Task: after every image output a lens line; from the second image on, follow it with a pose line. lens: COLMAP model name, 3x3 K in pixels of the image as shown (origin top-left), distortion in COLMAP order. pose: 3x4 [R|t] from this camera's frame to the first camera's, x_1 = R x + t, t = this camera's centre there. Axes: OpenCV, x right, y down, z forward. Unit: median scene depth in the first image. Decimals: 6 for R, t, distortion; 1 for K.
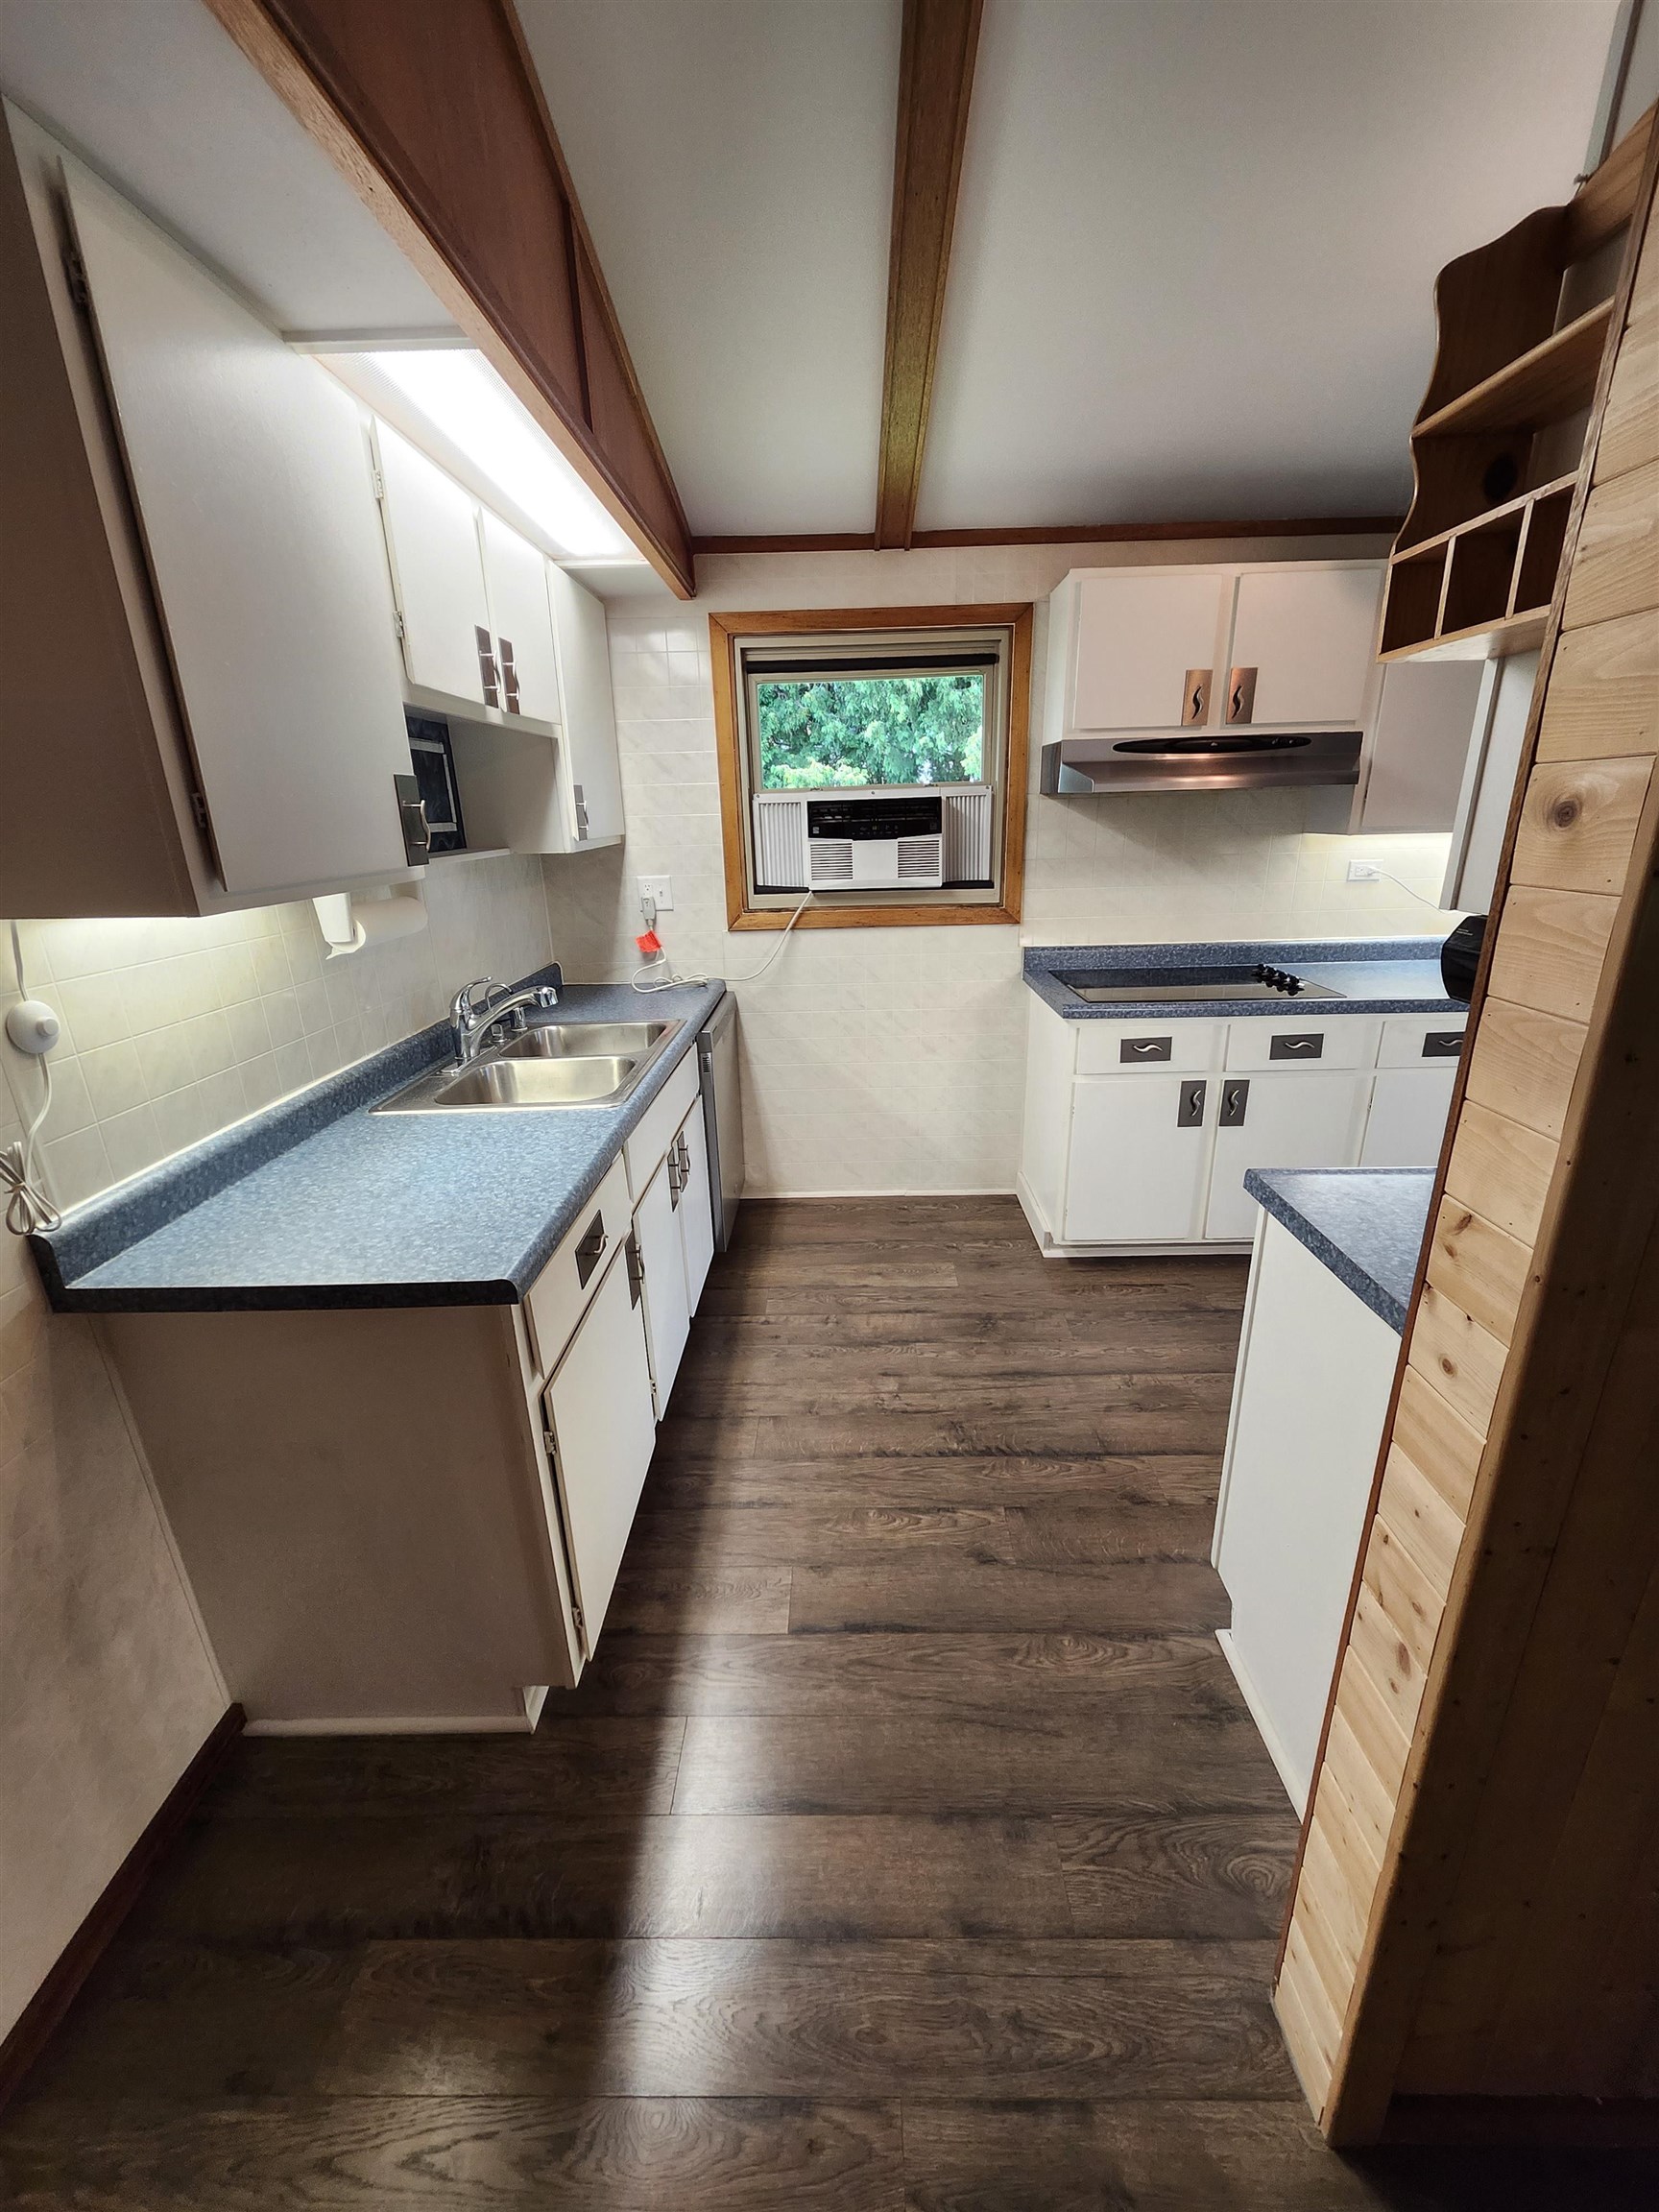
lens RADIAL K [[873.0, 0, 833.6], [0, 873.0, 1111.4], [0, 0, 1]] dist [0.003633, 0.000255]
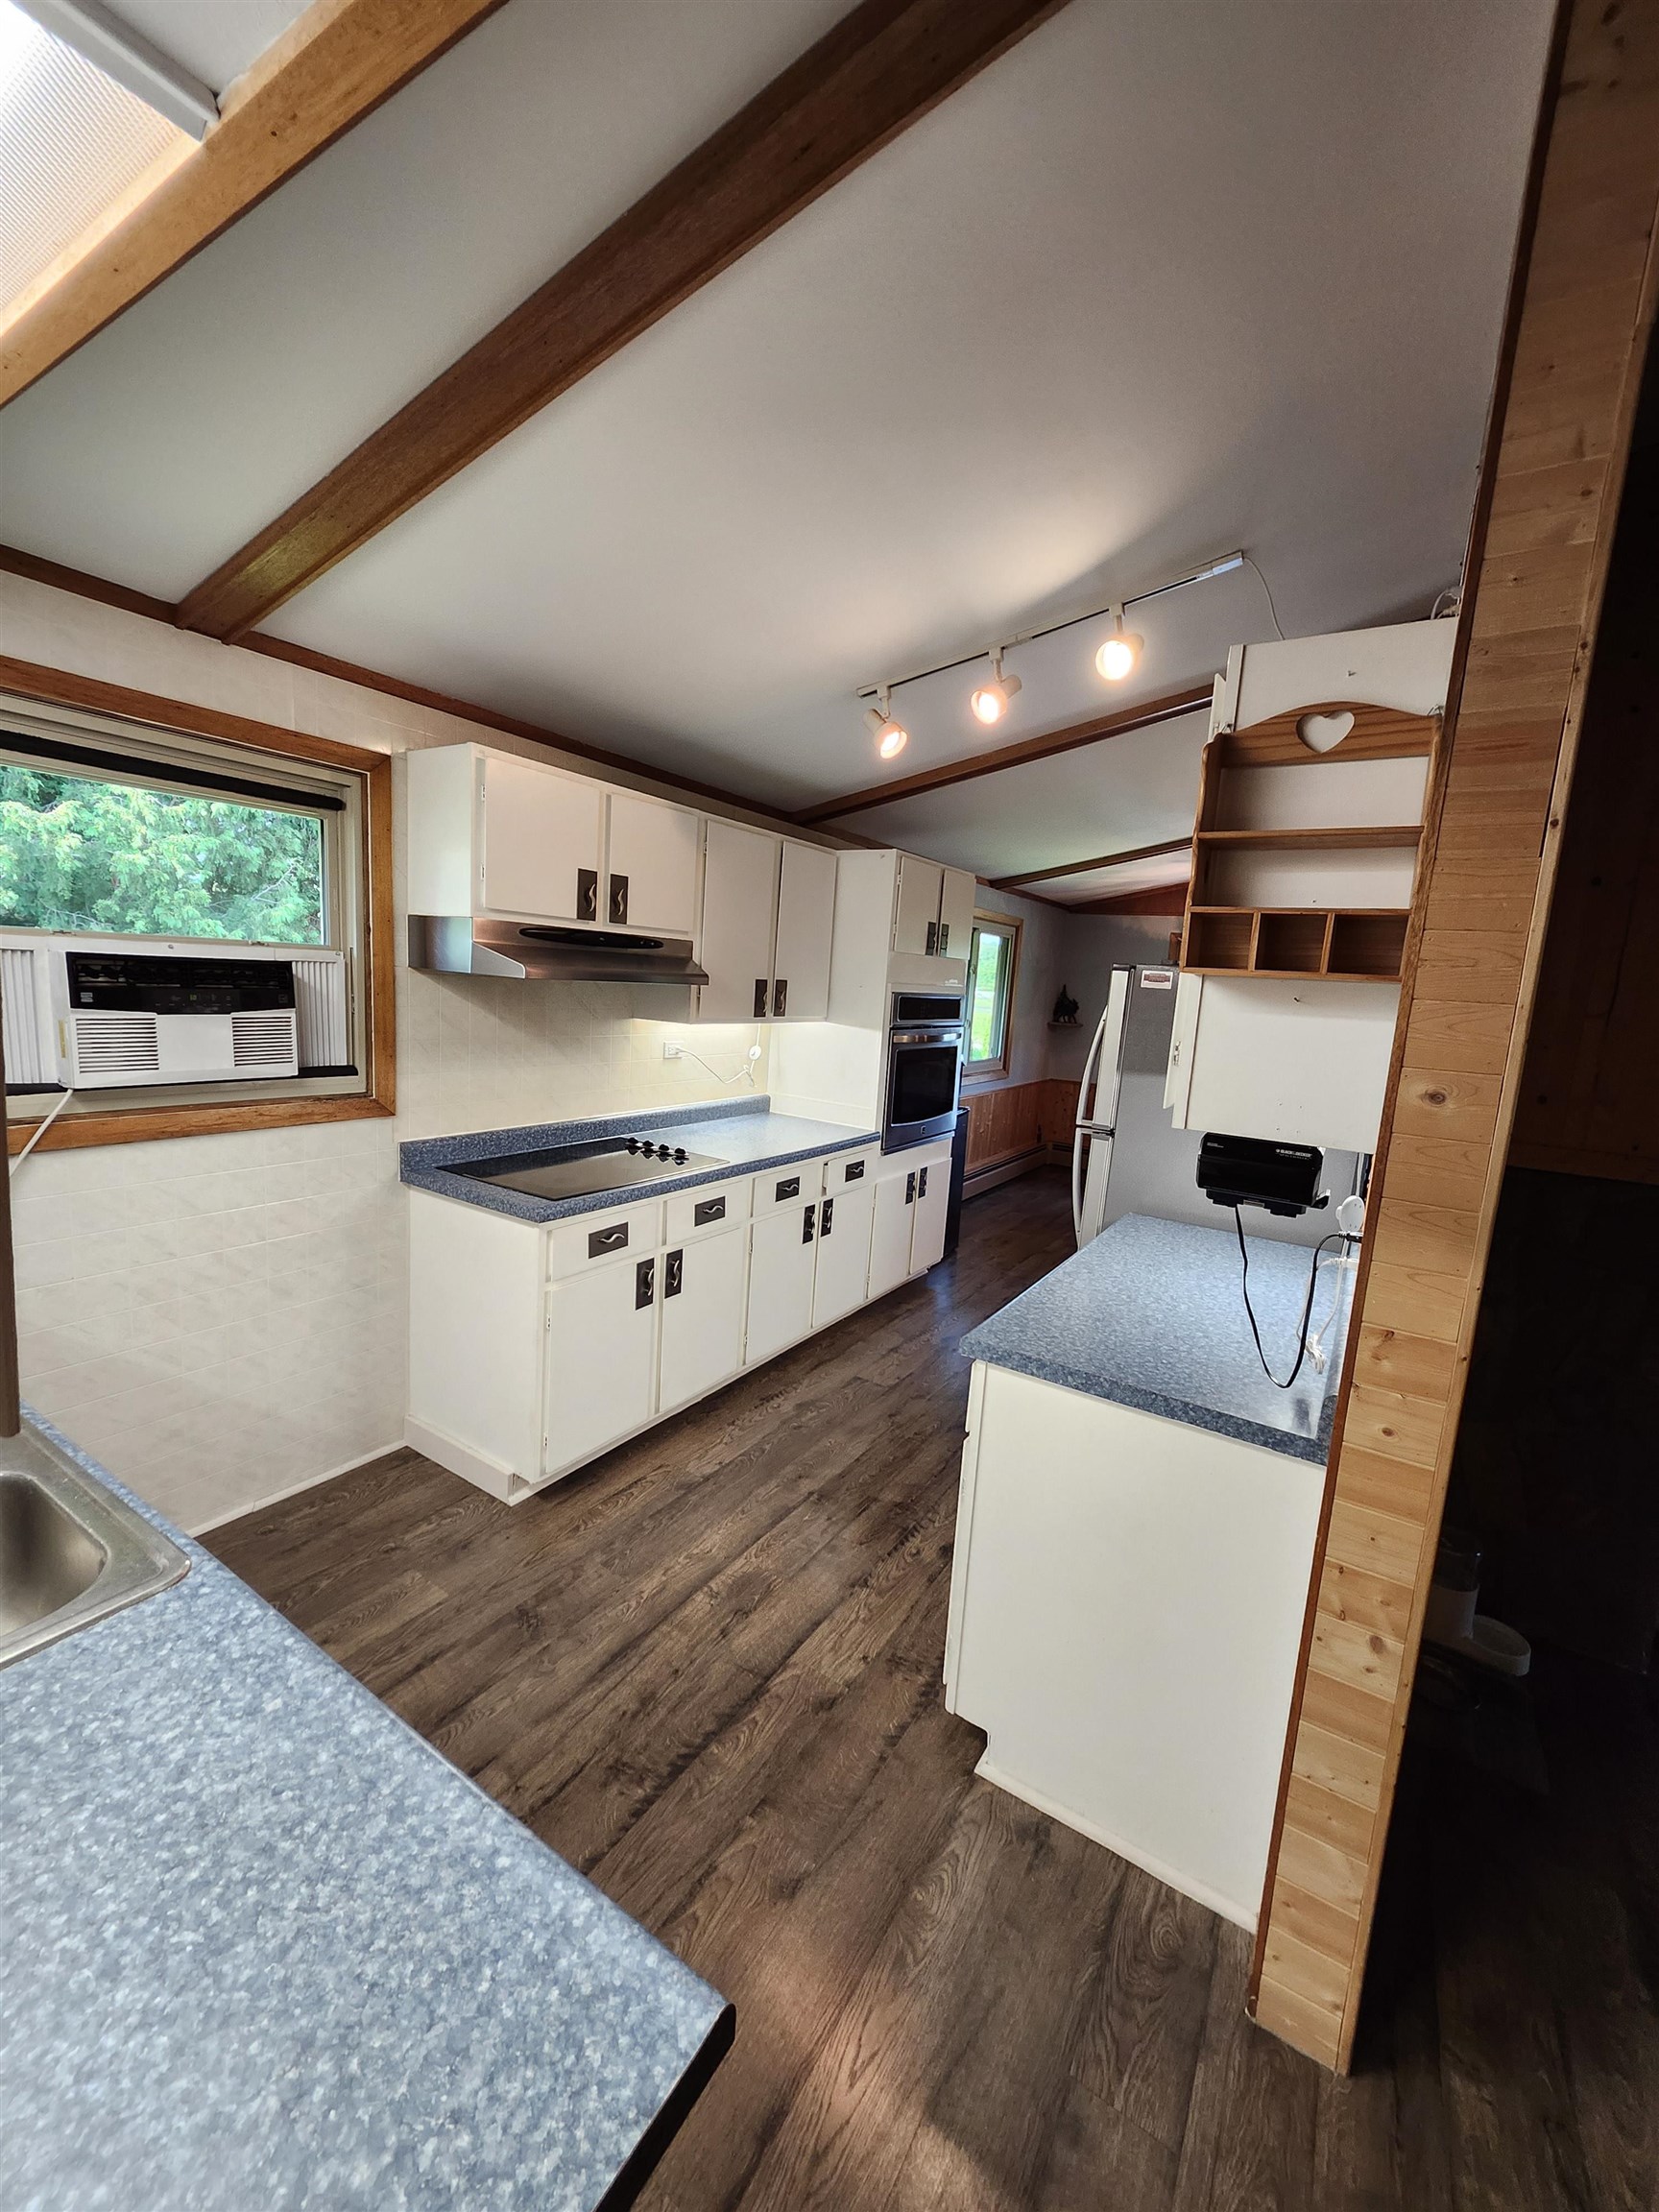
lens RADIAL K [[873.0, 0, 834.6], [0, 873.0, 1105.4], [0, 0, 1]] dist [0.003633, 0.000255]
pose [[0.518466, -0.064277, 0.852679, -0.316494], [0.201467, 0.978281, -0.048755, -0.115525], [-0.831026, 0.197065, 0.520155, 0.257313]]
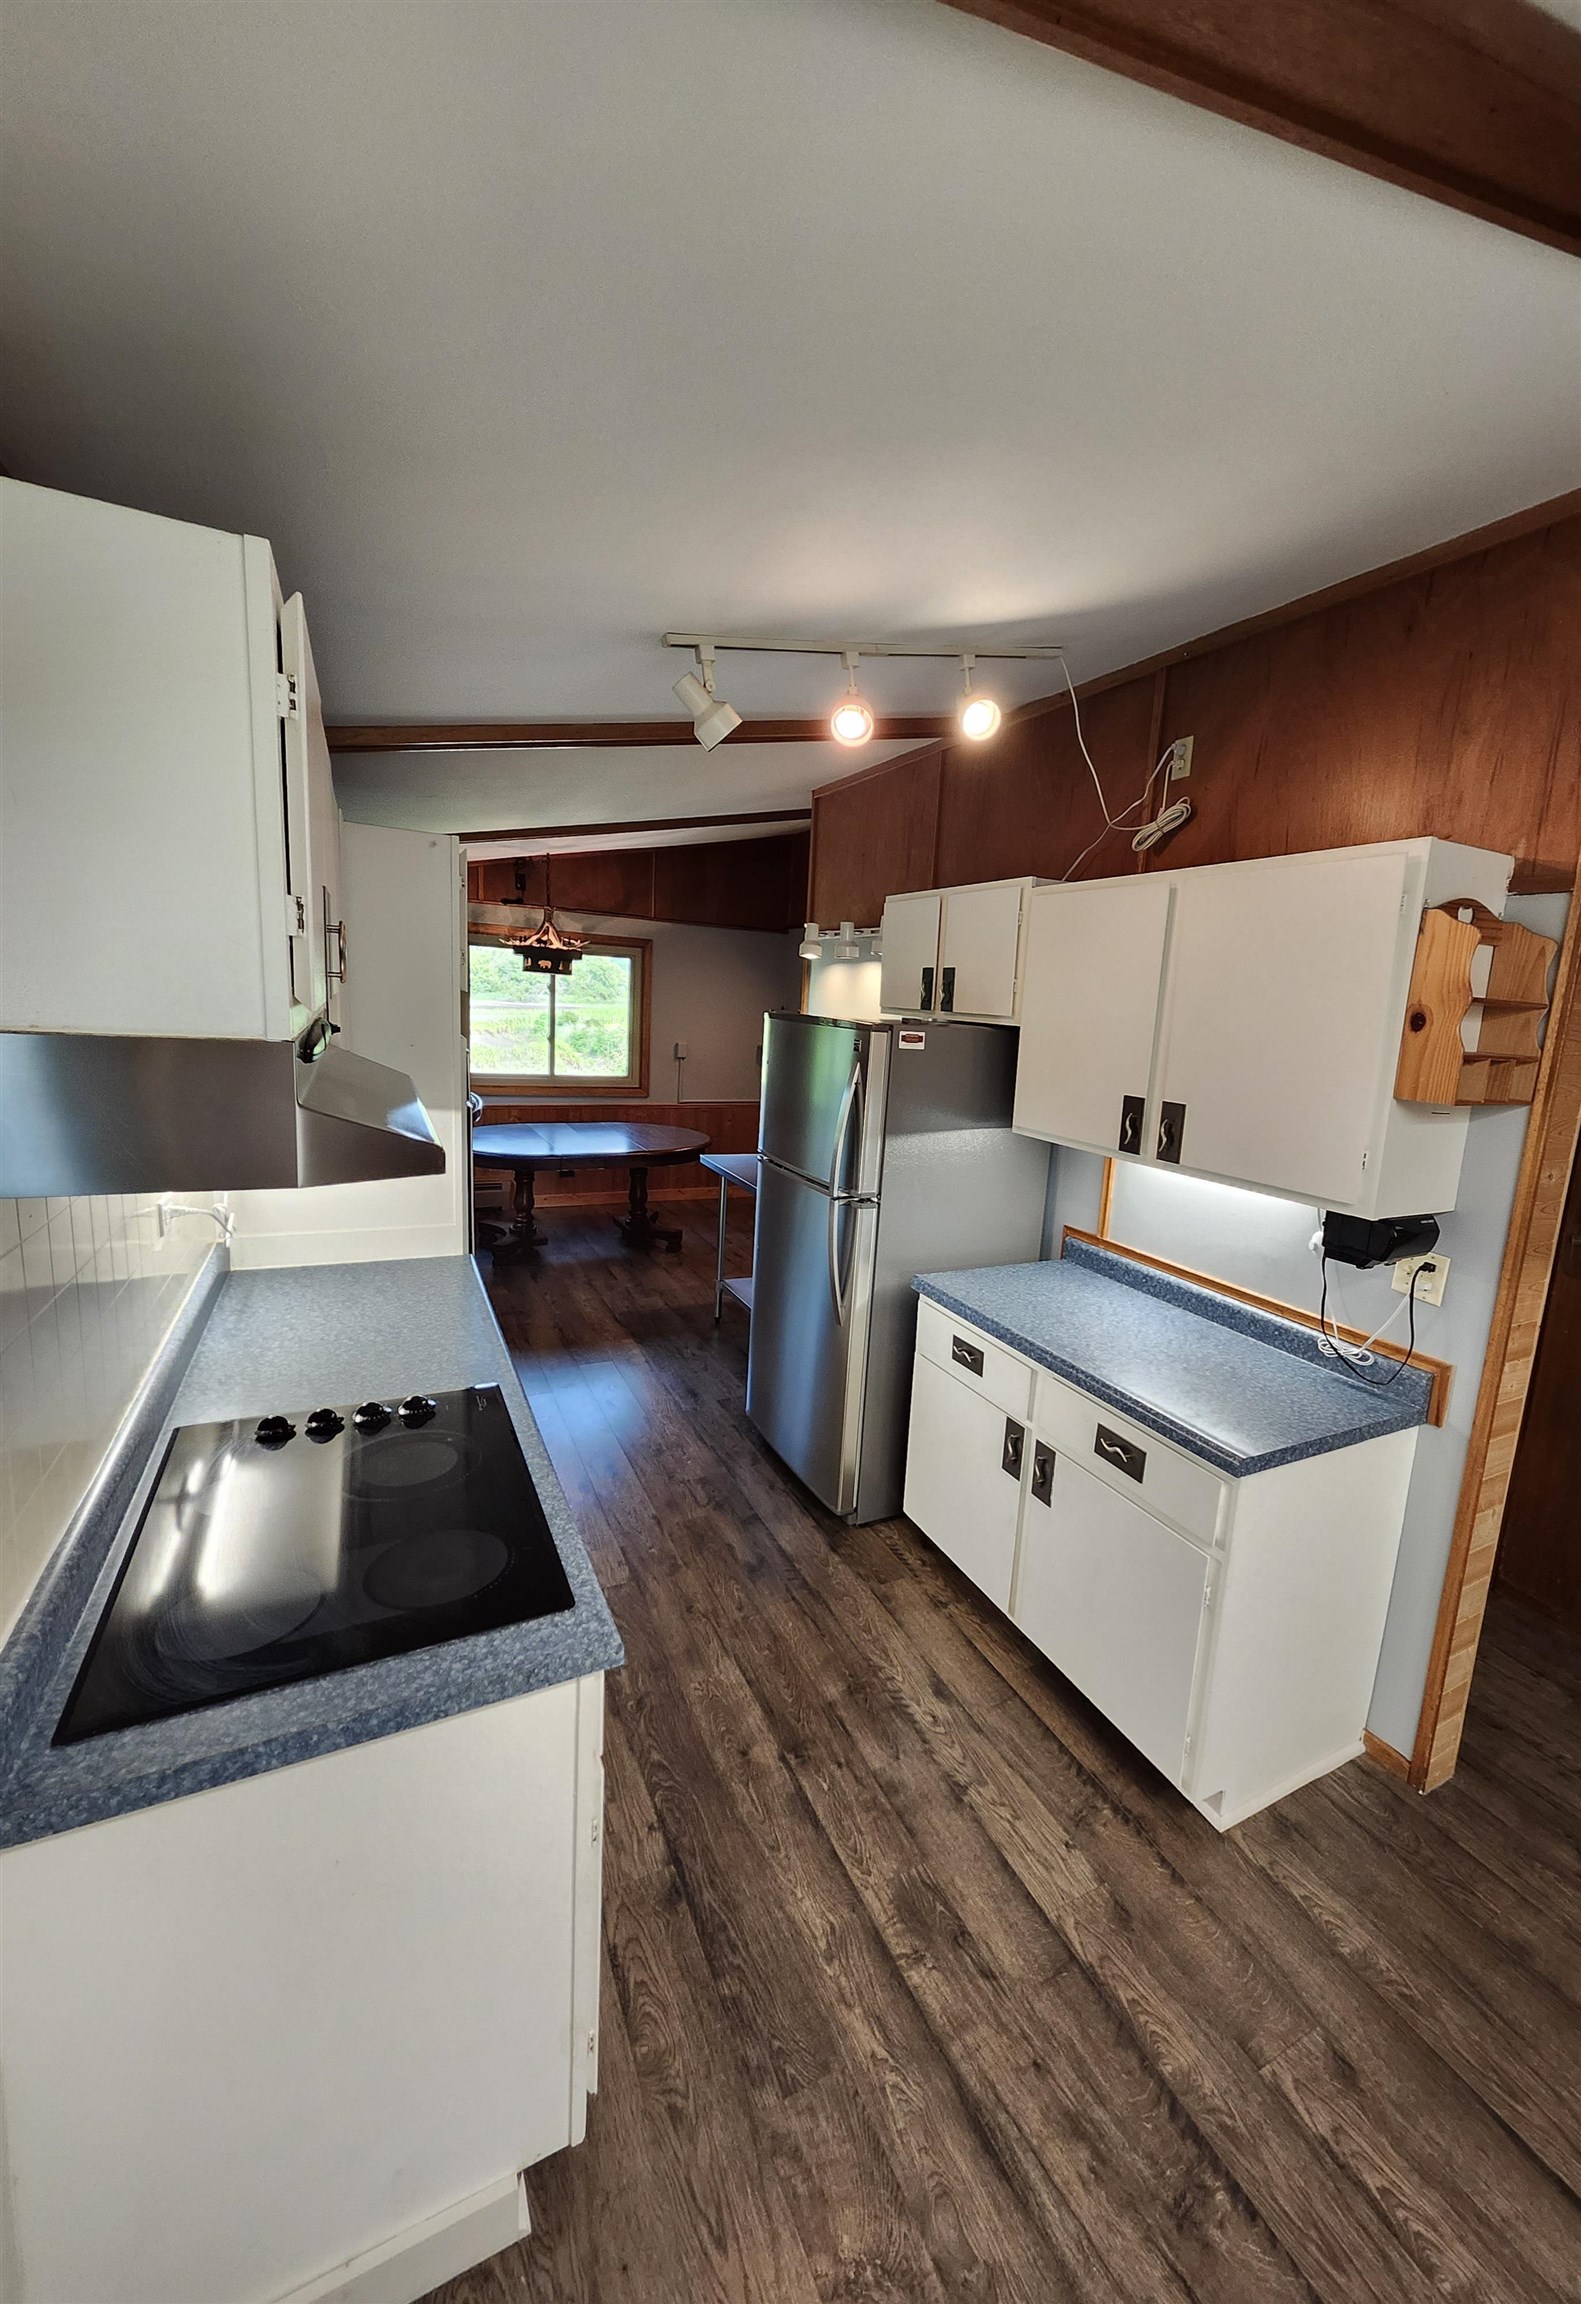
lens RADIAL K [[910.0, 0, 887.8], [0, 910.0, 1149.7], [0, 0, 1]] dist [0.010856, 0.000336]
pose [[-0.505905, -0.139617, 0.851215, -0.151027], [0.229561, 0.929435, 0.288882, -0.424458], [-0.831482, 0.341553, -0.438155, 0.969682]]
